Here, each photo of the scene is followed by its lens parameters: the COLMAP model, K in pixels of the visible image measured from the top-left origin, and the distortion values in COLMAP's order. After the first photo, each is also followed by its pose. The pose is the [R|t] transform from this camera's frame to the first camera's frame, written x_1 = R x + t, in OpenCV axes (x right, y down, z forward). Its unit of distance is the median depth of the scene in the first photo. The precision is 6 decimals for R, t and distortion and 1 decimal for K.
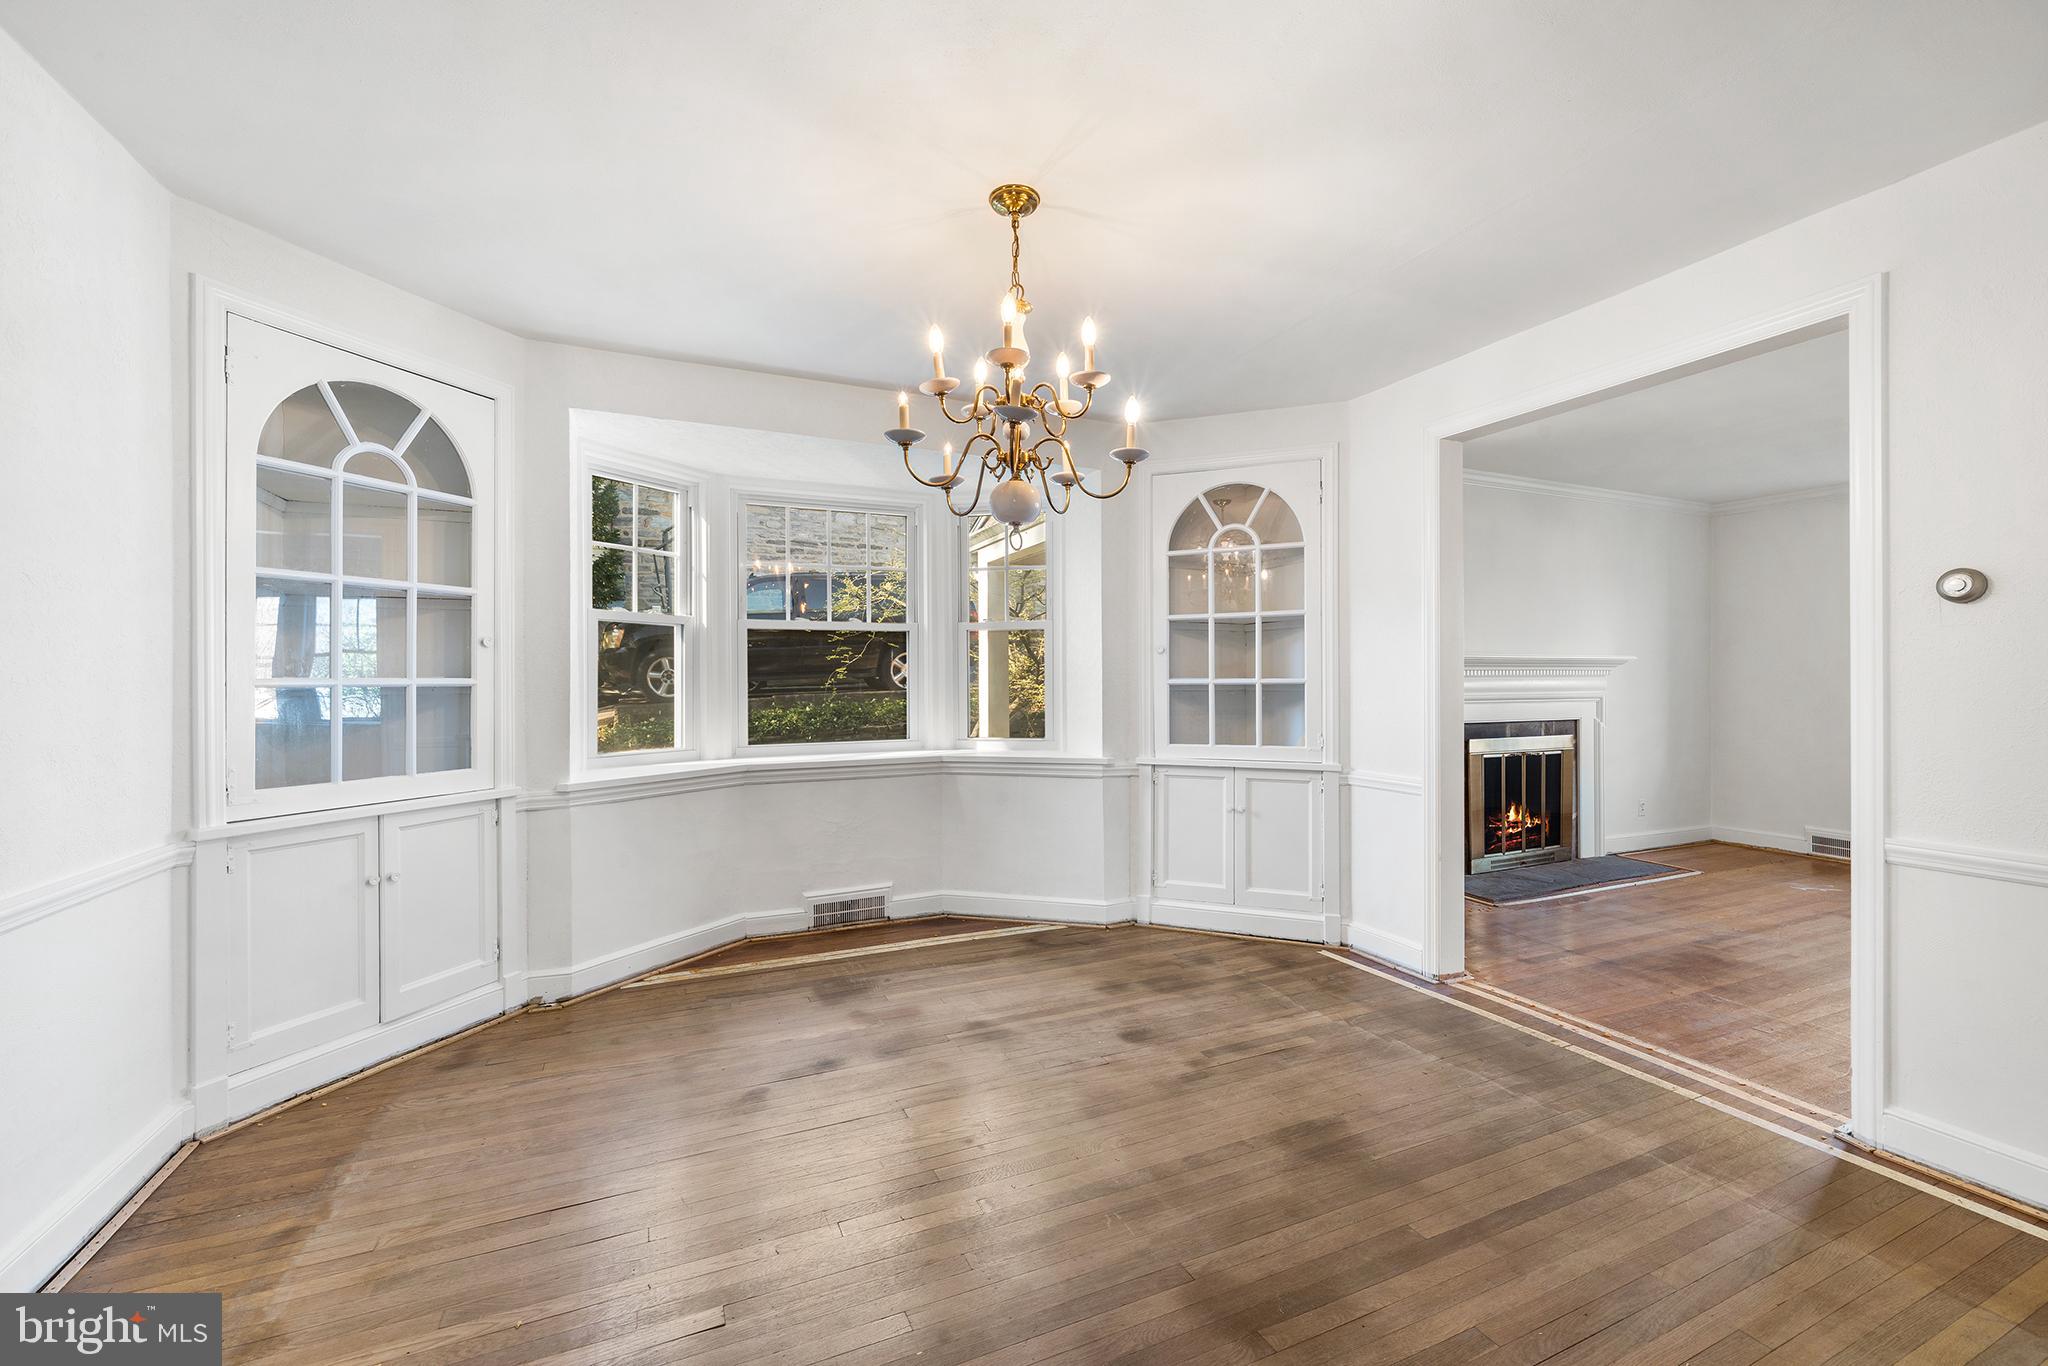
lens RADIAL K [[825.1, 0, 969.4], [0, 825.1, 688.0], [0, 0, 1]] dist [-0.022285, -0.000004]
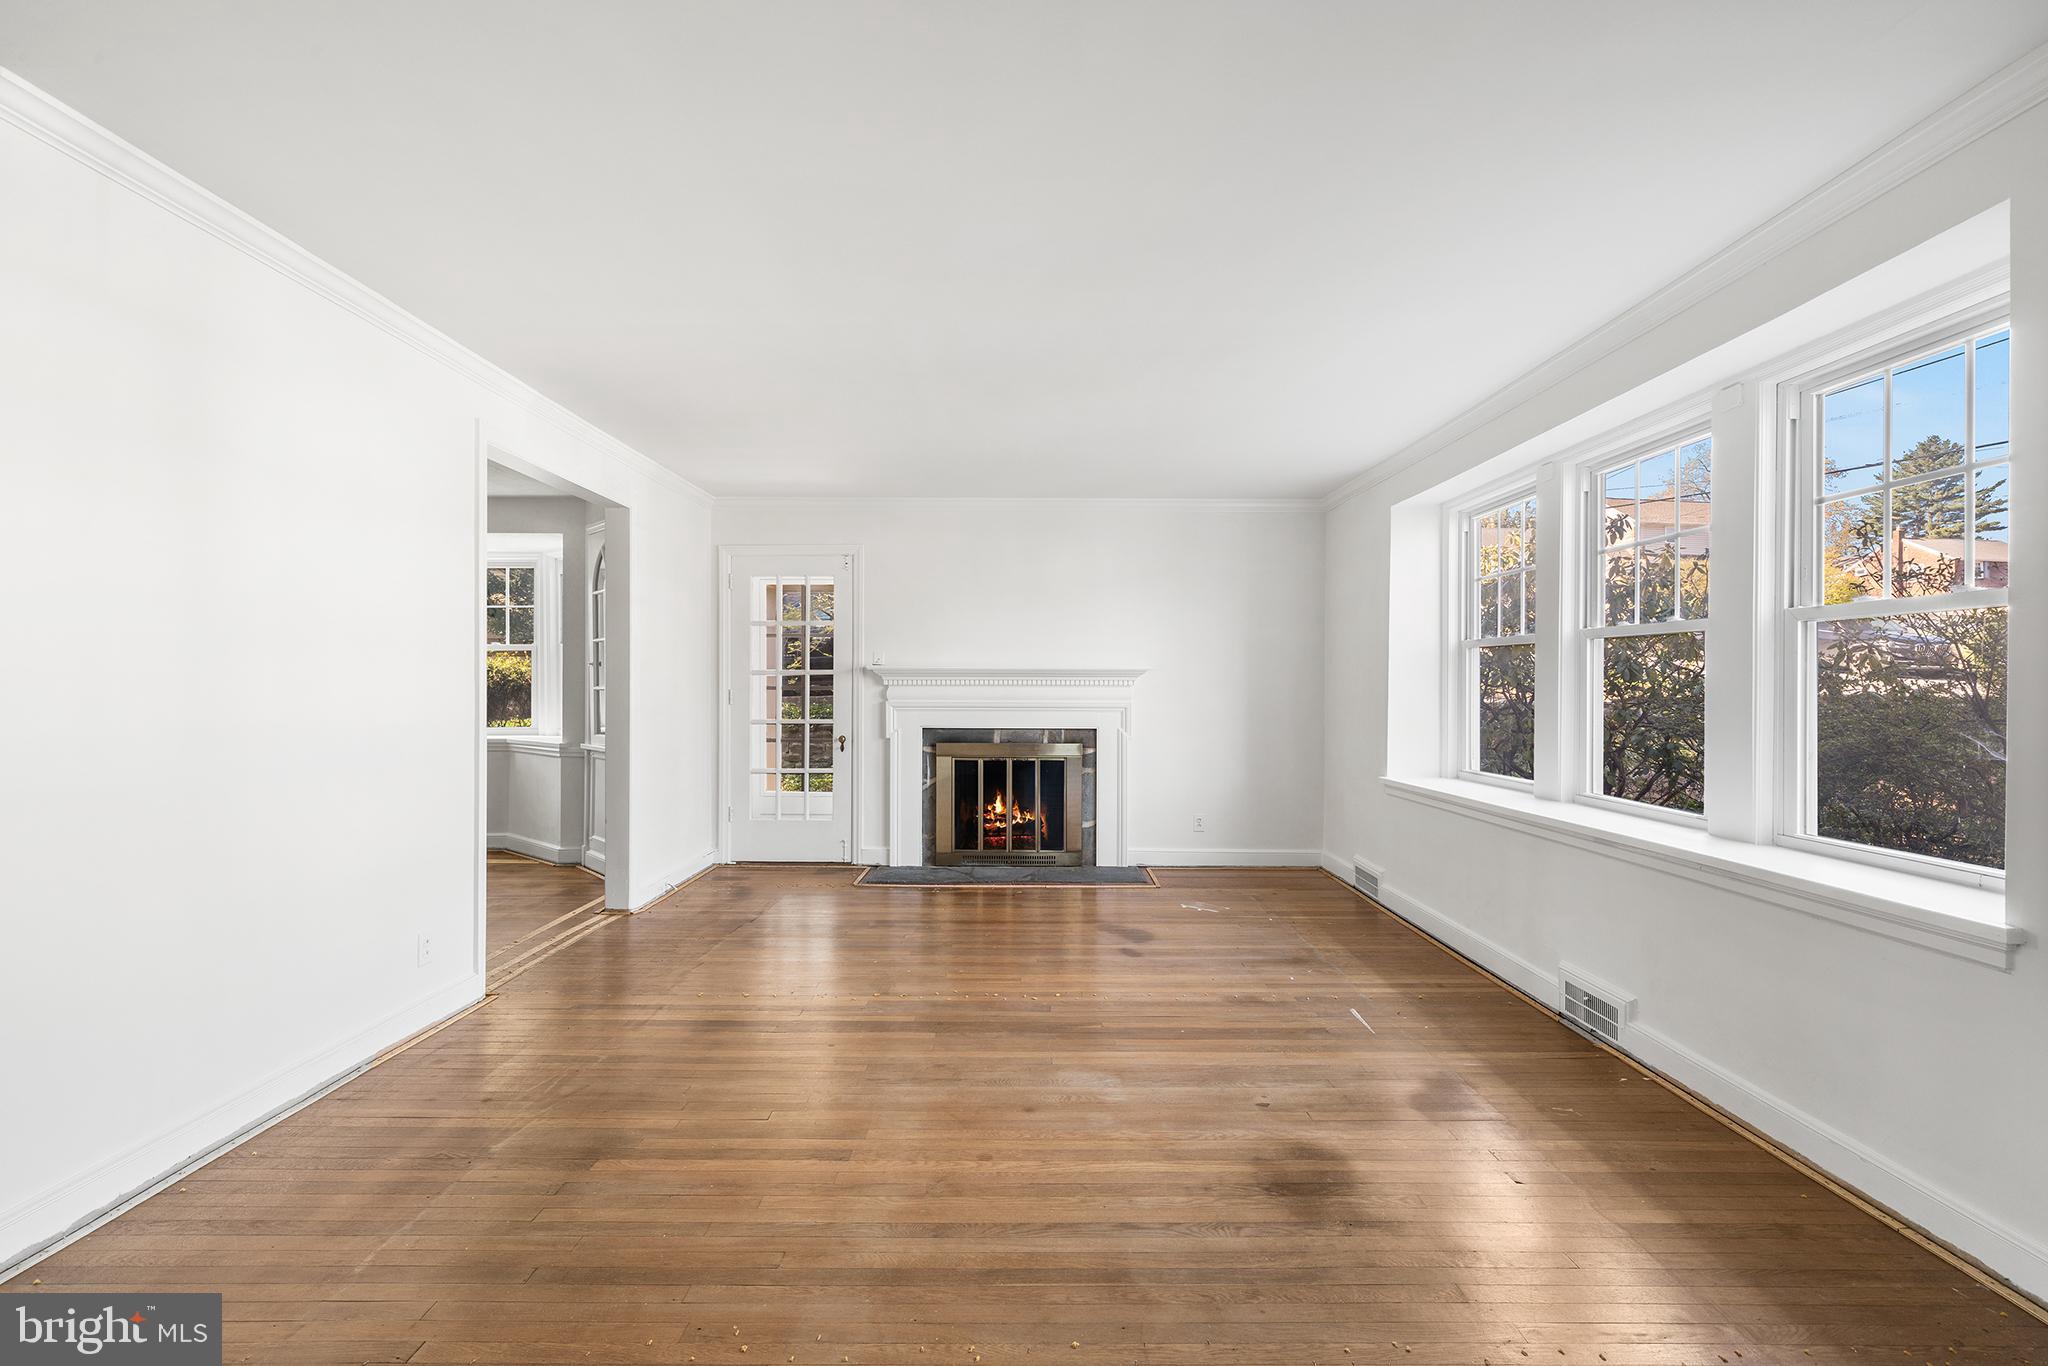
lens RADIAL K [[879.6, 0, 1024.0], [0, 879.6, 683.0], [0, 0, 1]] dist [0.001201, -0.000023]
pose [[0.920315, 0.003708, -0.391161, 1.461577], [-0.005742, 0.999975, -0.004029, -0.018006], [0.391136, 0.005954, 0.920313, -0.064939]]
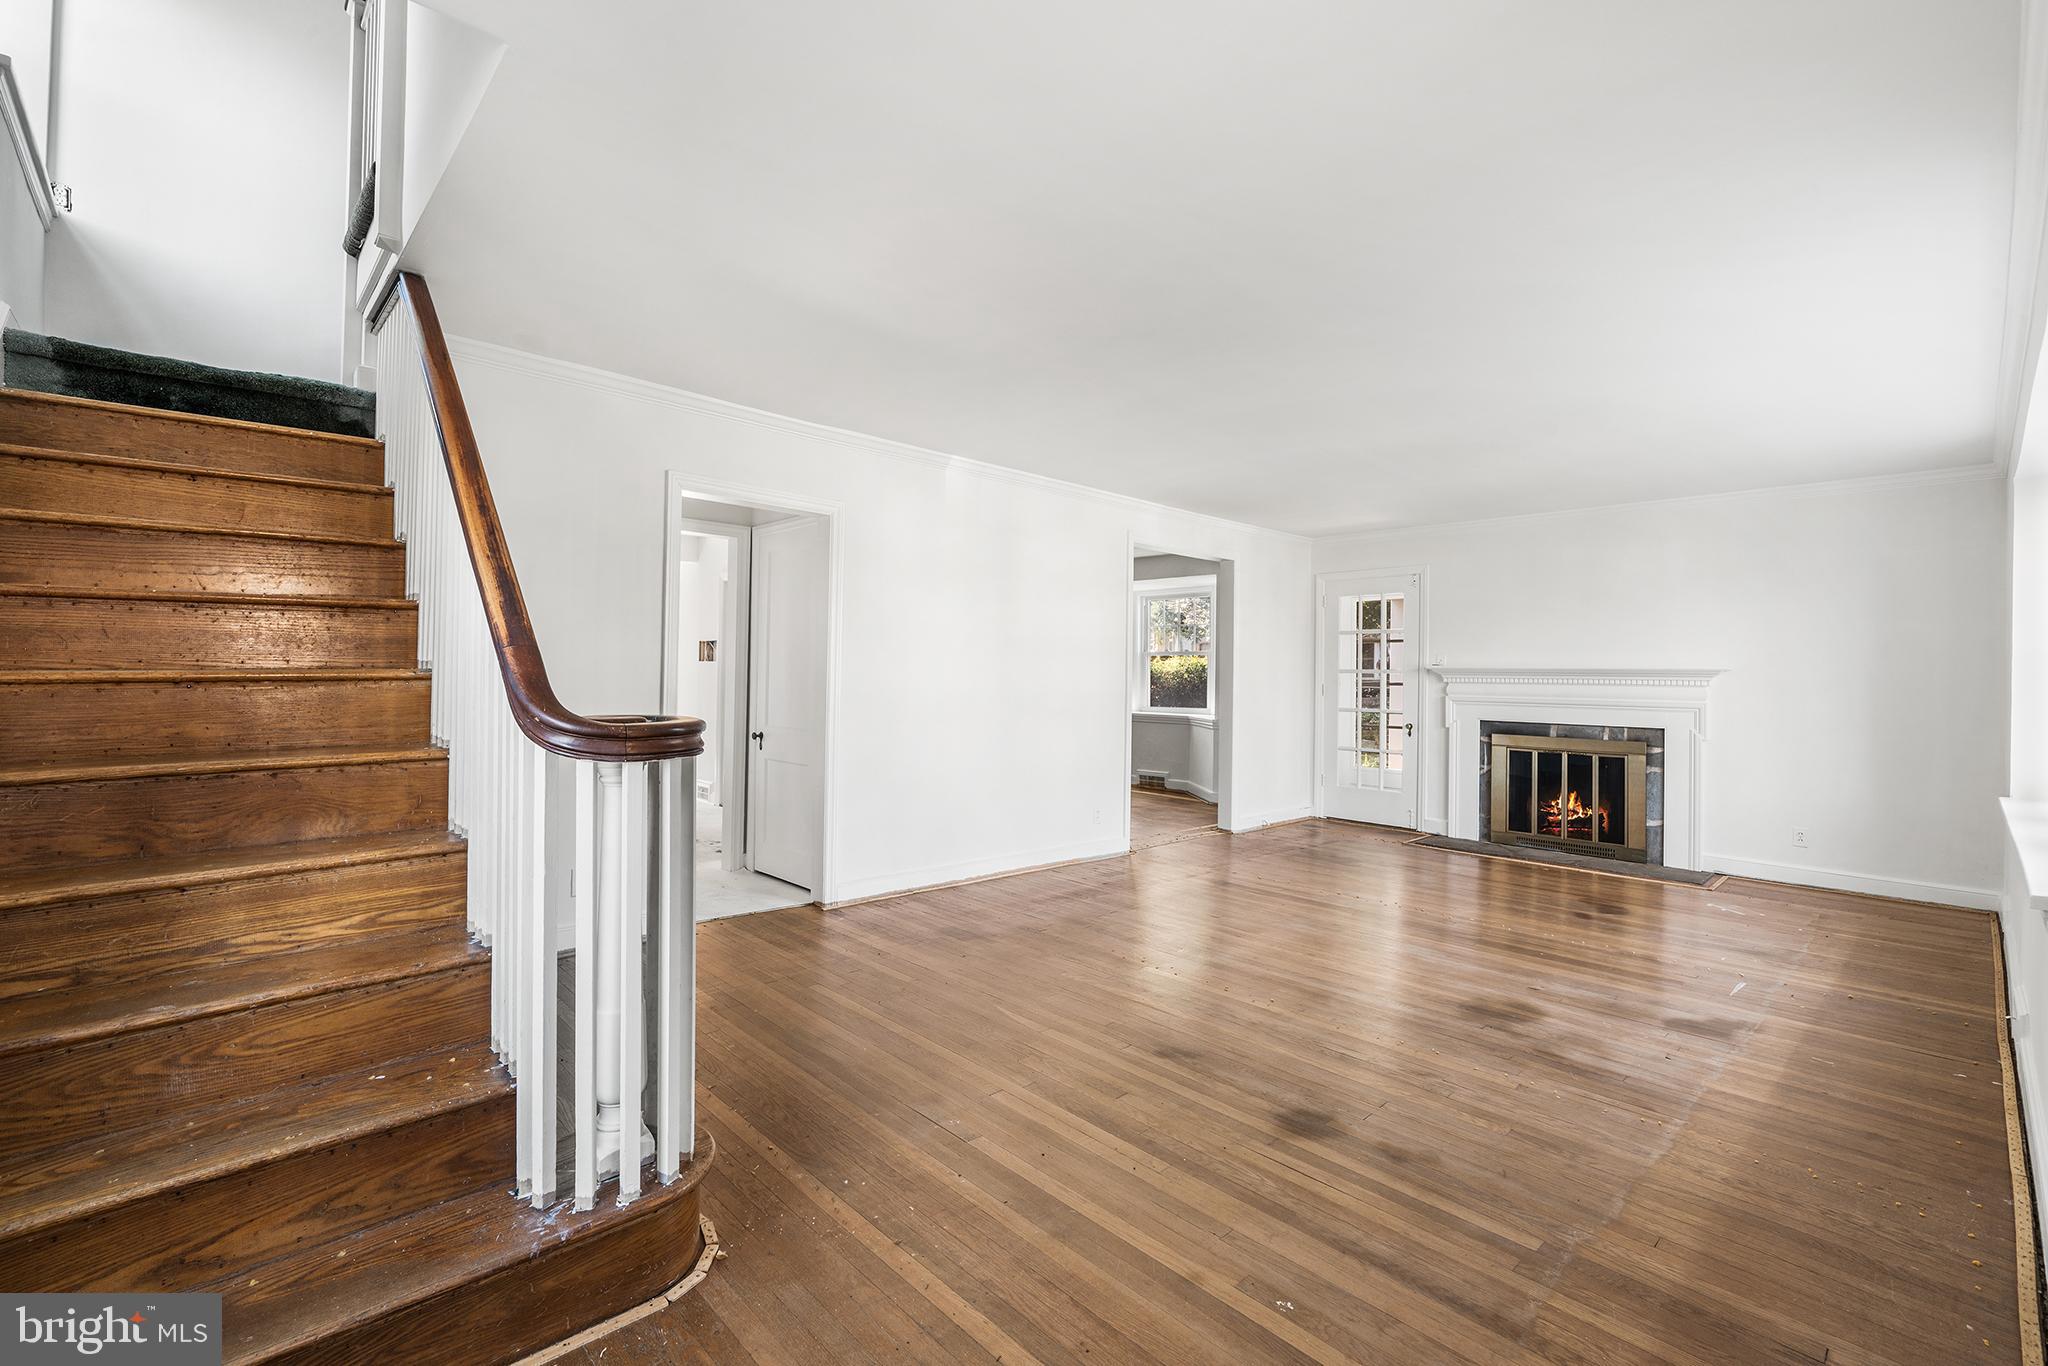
lens RADIAL K [[897.2, 0, 1000.5], [0, 897.2, 682.1], [0, 0, 1]] dist [0.011842, 0.000005]
pose [[0.326825, 0.013154, -0.944993, 2.061461], [-0.019141, 0.999790, 0.007297, -0.015807], [0.944891, 0.015703, 0.327008, -0.209486]]
